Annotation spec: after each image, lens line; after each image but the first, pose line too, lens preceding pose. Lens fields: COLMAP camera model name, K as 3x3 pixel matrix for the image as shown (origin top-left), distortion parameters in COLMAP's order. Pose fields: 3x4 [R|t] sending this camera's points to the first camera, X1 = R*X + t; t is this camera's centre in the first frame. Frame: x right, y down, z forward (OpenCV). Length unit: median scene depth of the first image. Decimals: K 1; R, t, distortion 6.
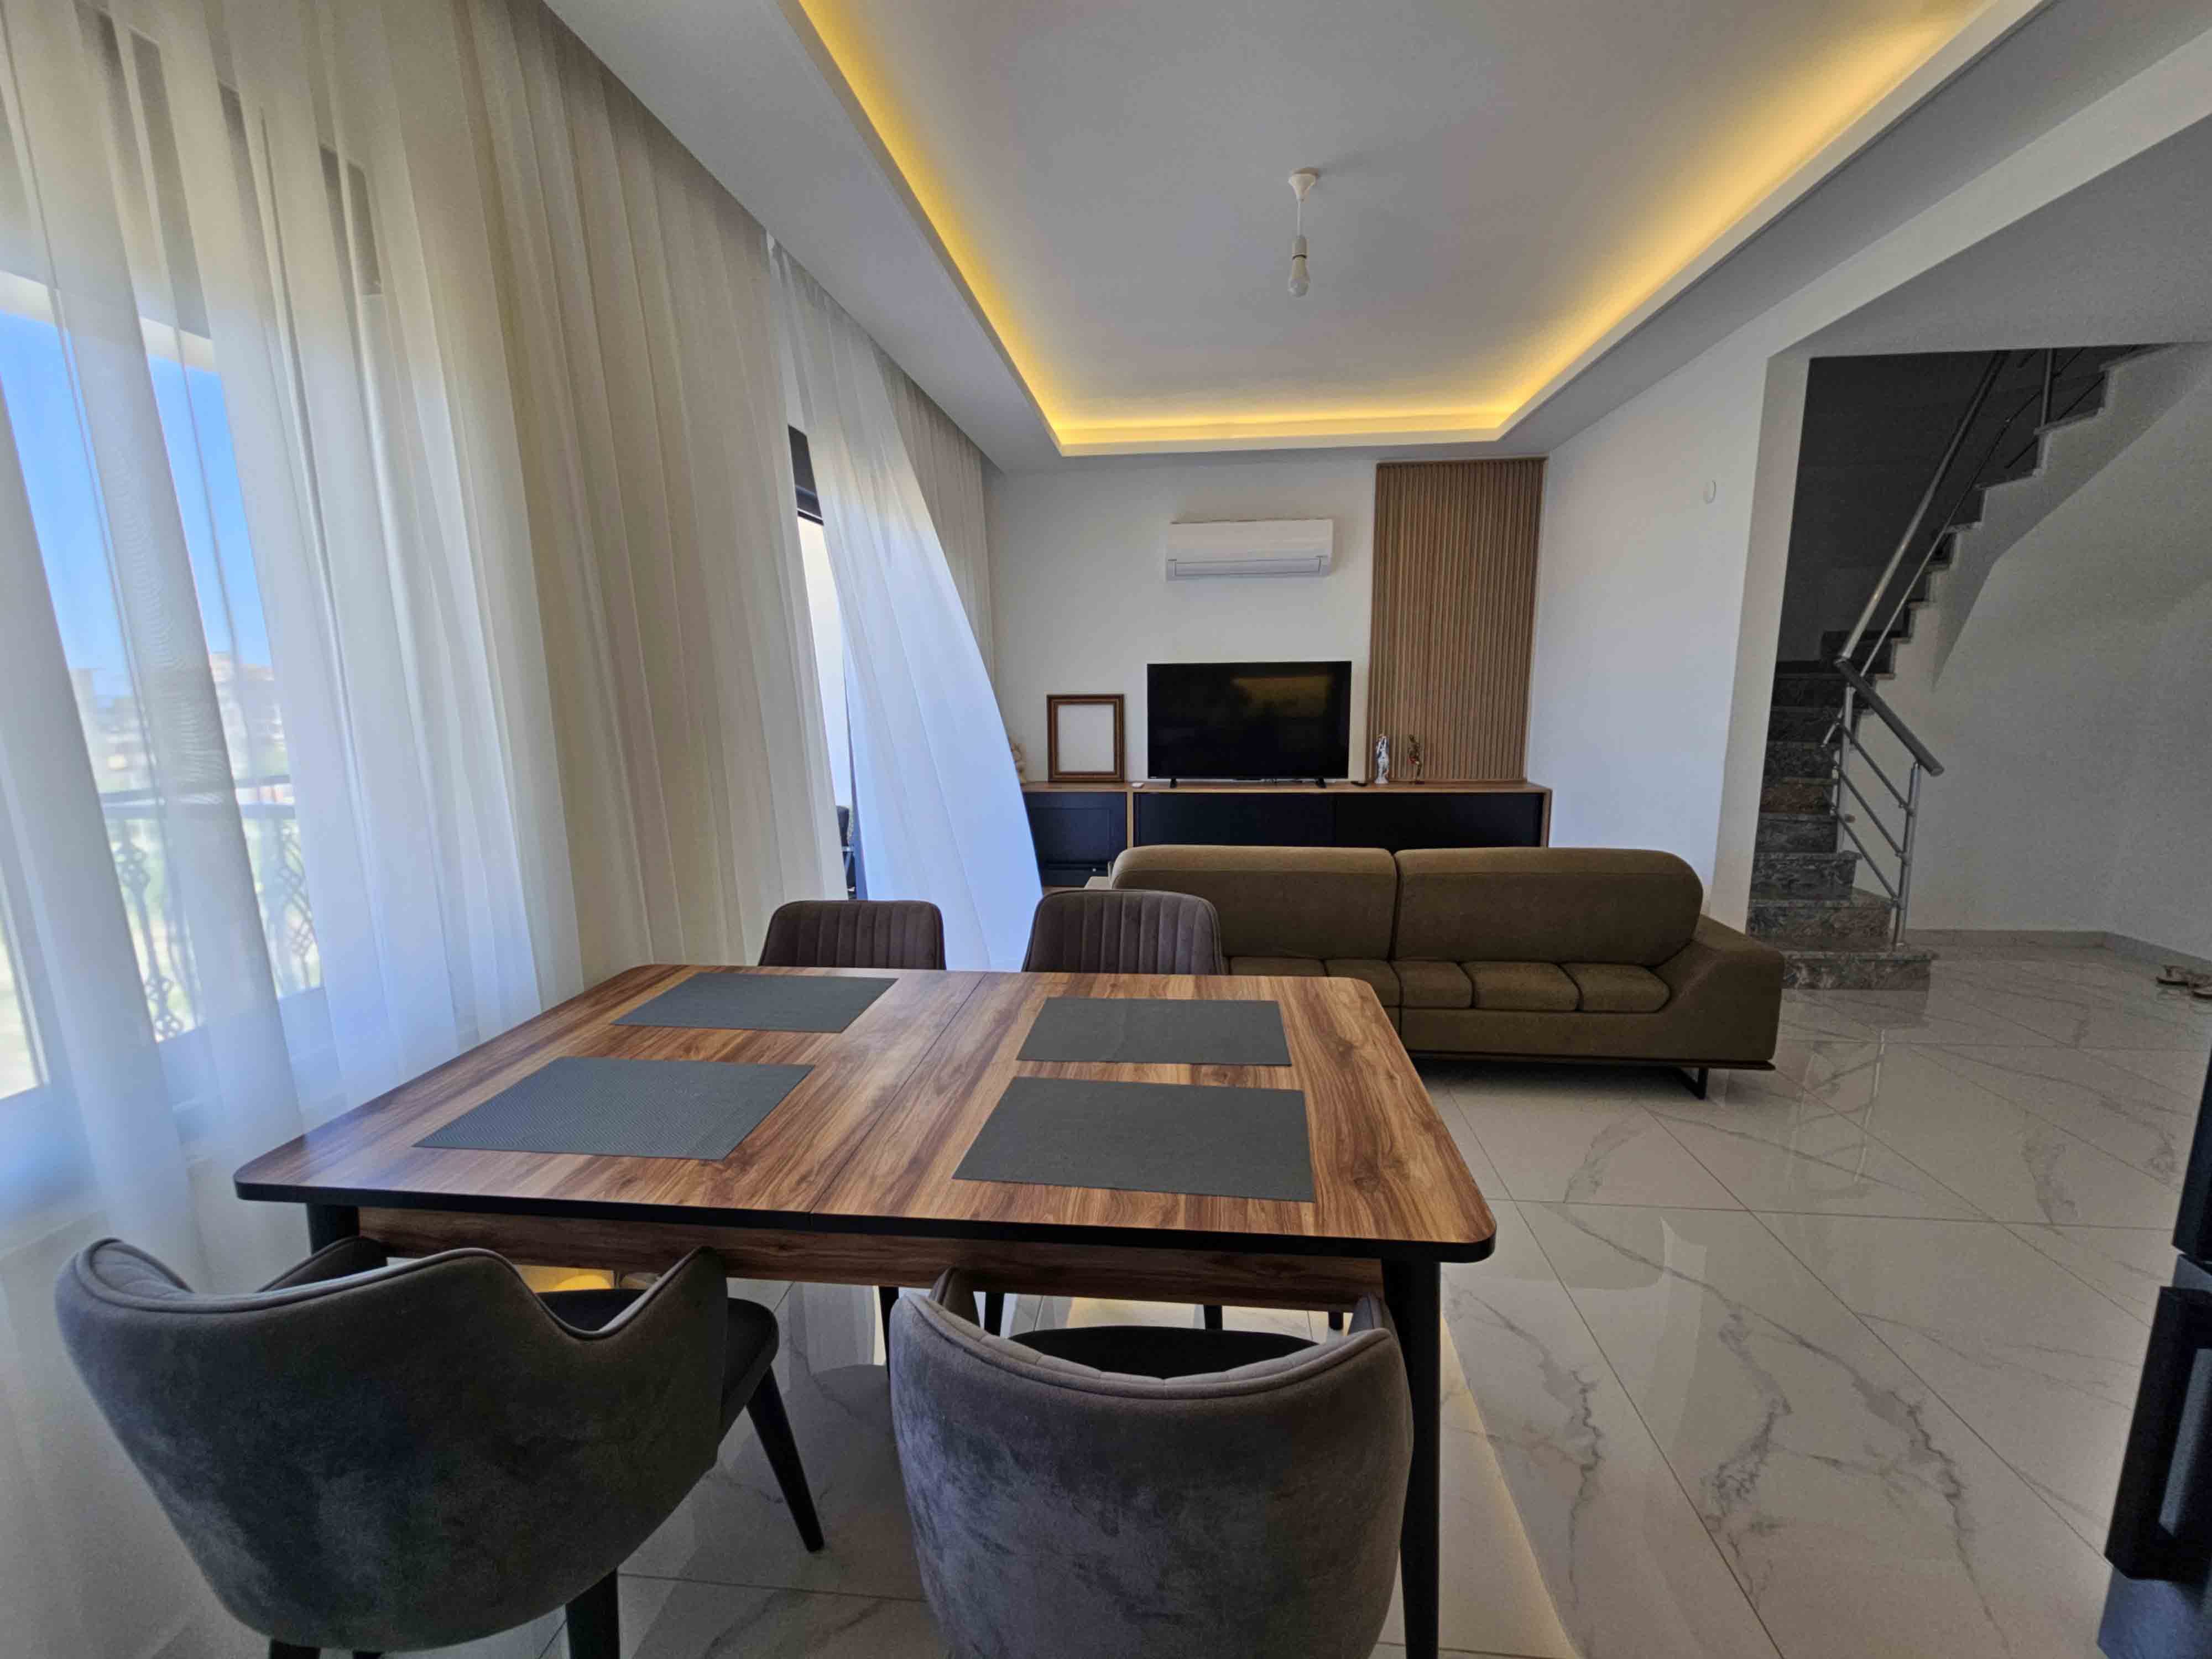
lens RADIAL K [[902.1, 0, 1110.4], [0, 902.1, 836.4], [0, 0, 1]] dist [-0.000694, -0.000102]
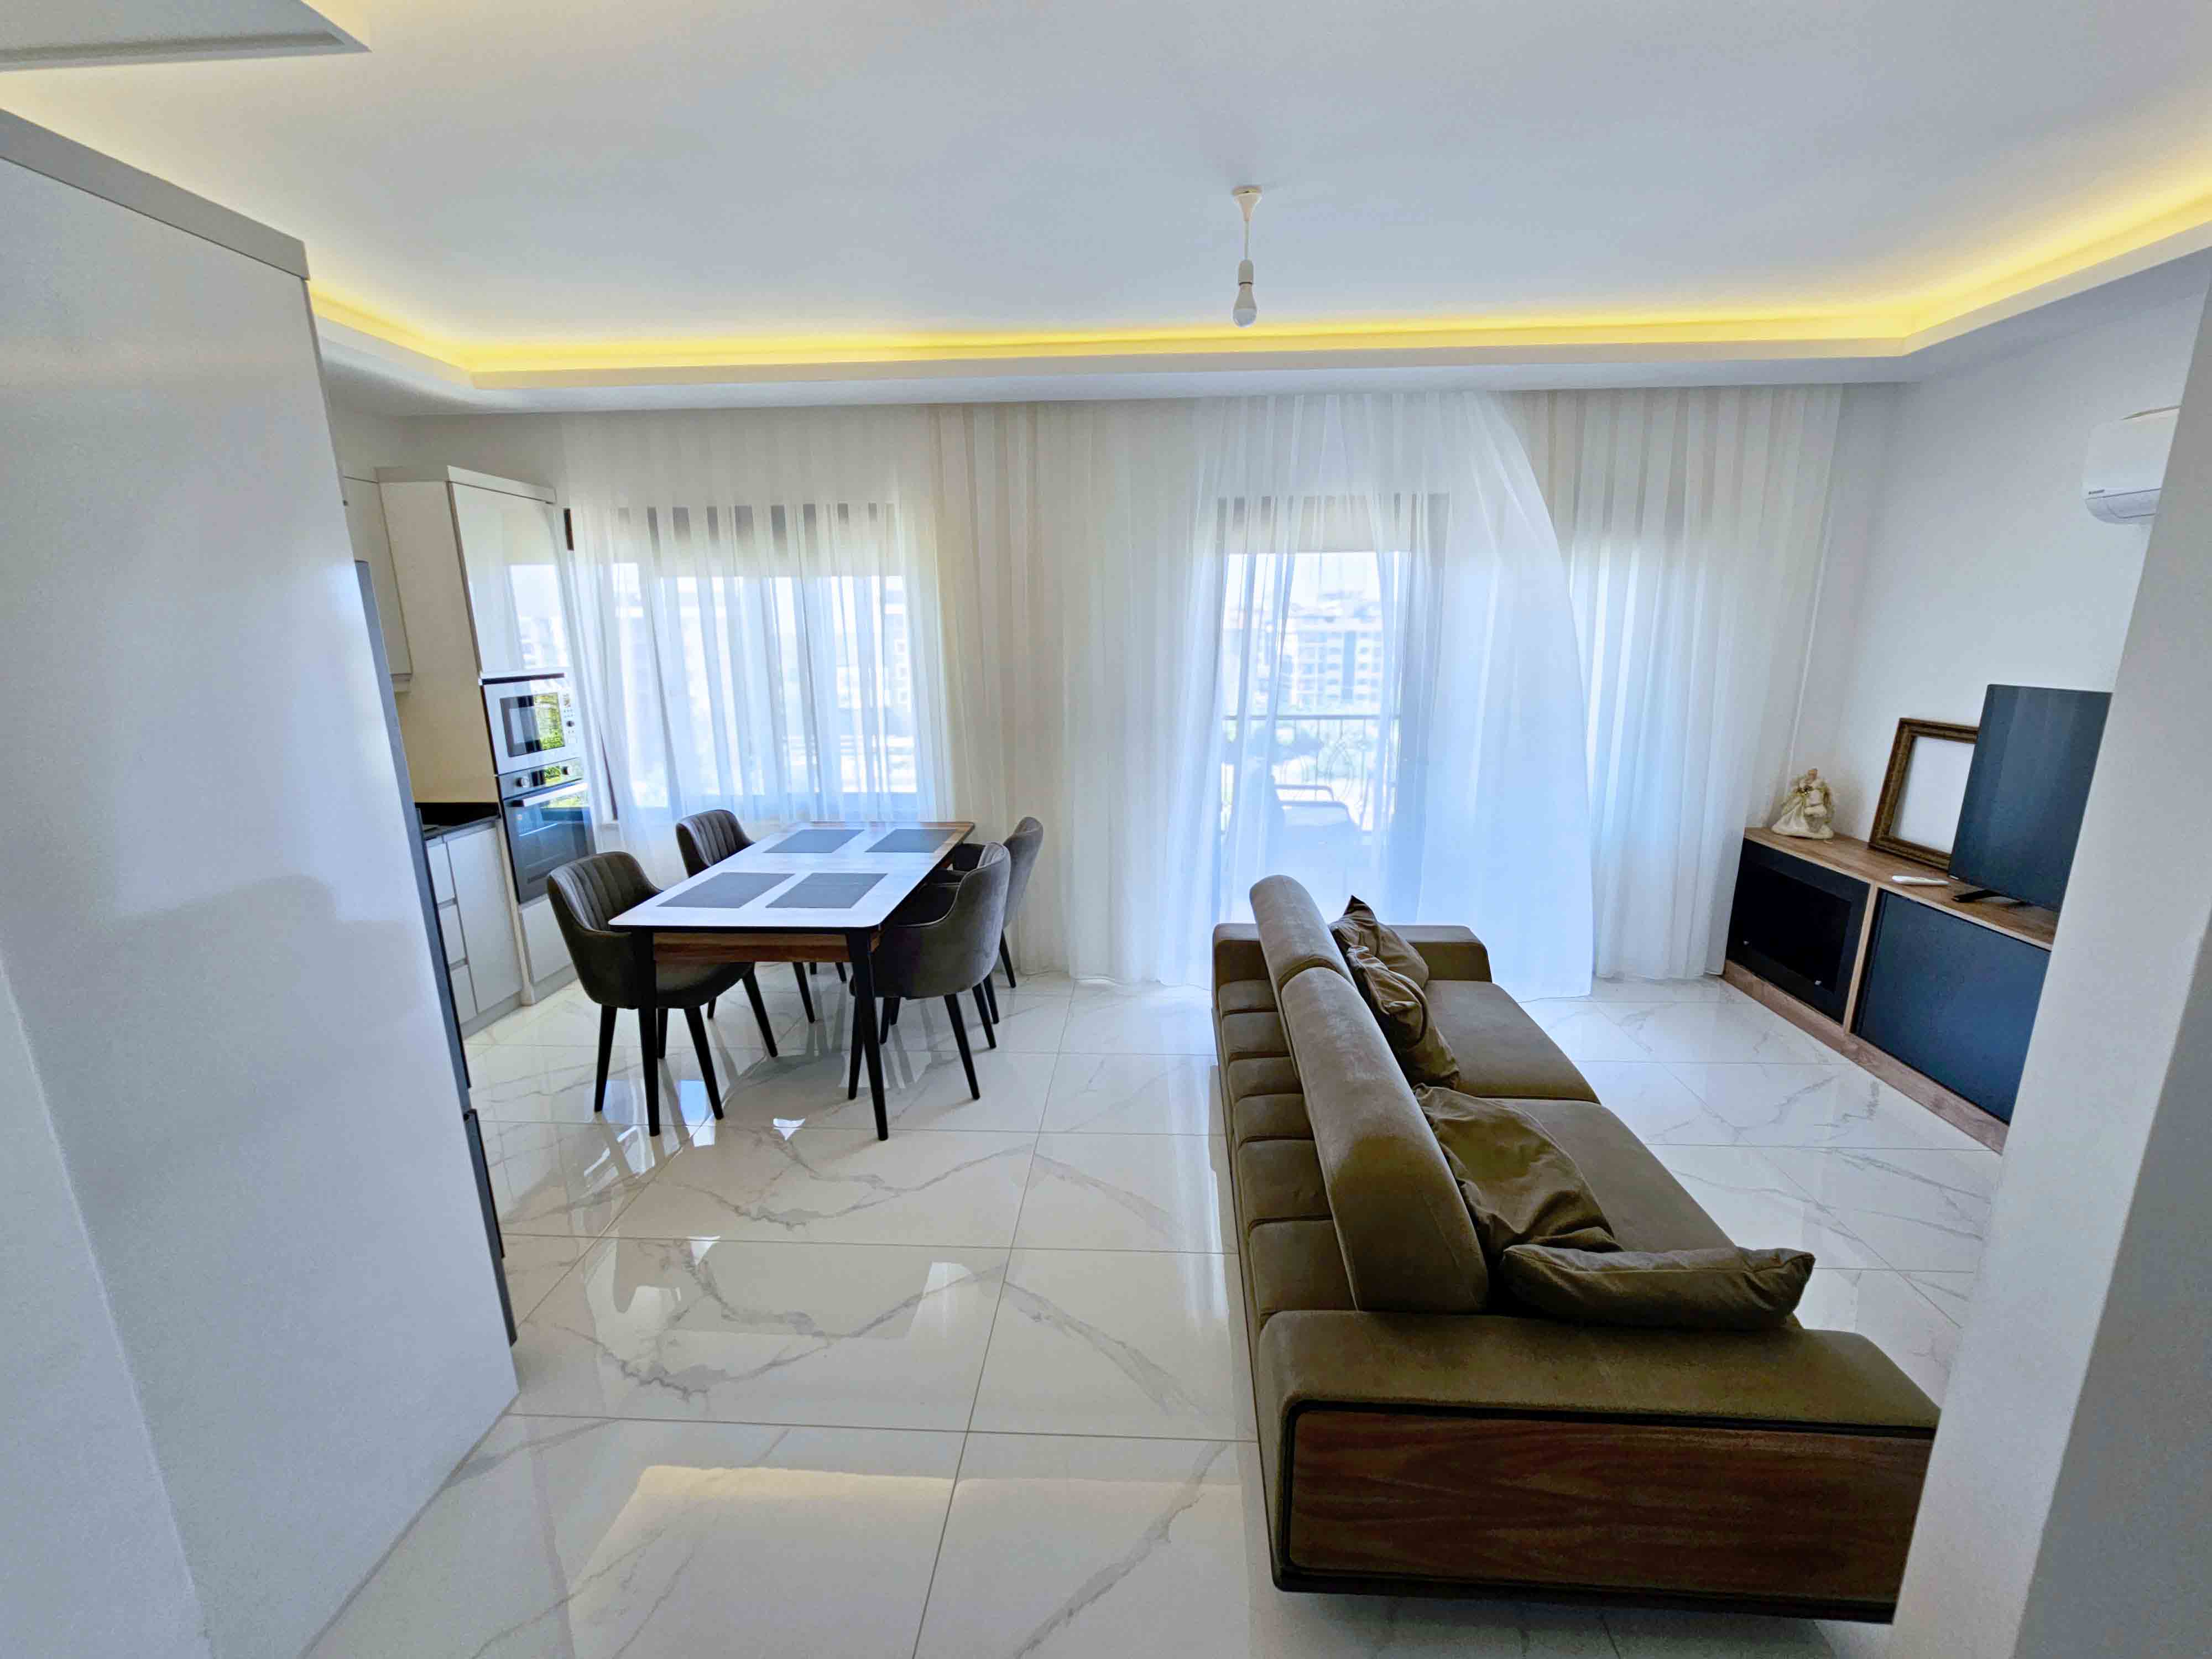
lens RADIAL K [[902.1, 0, 1112.6], [0, 902.1, 835.6], [0, 0, 1]] dist [-0.000694, -0.000102]
pose [[0.055721, 0.233435, -0.970775, 1.770680], [-0.162912, 0.961381, 0.221825, -0.405020], [0.985066, 0.145790, 0.091598, 1.240185]]
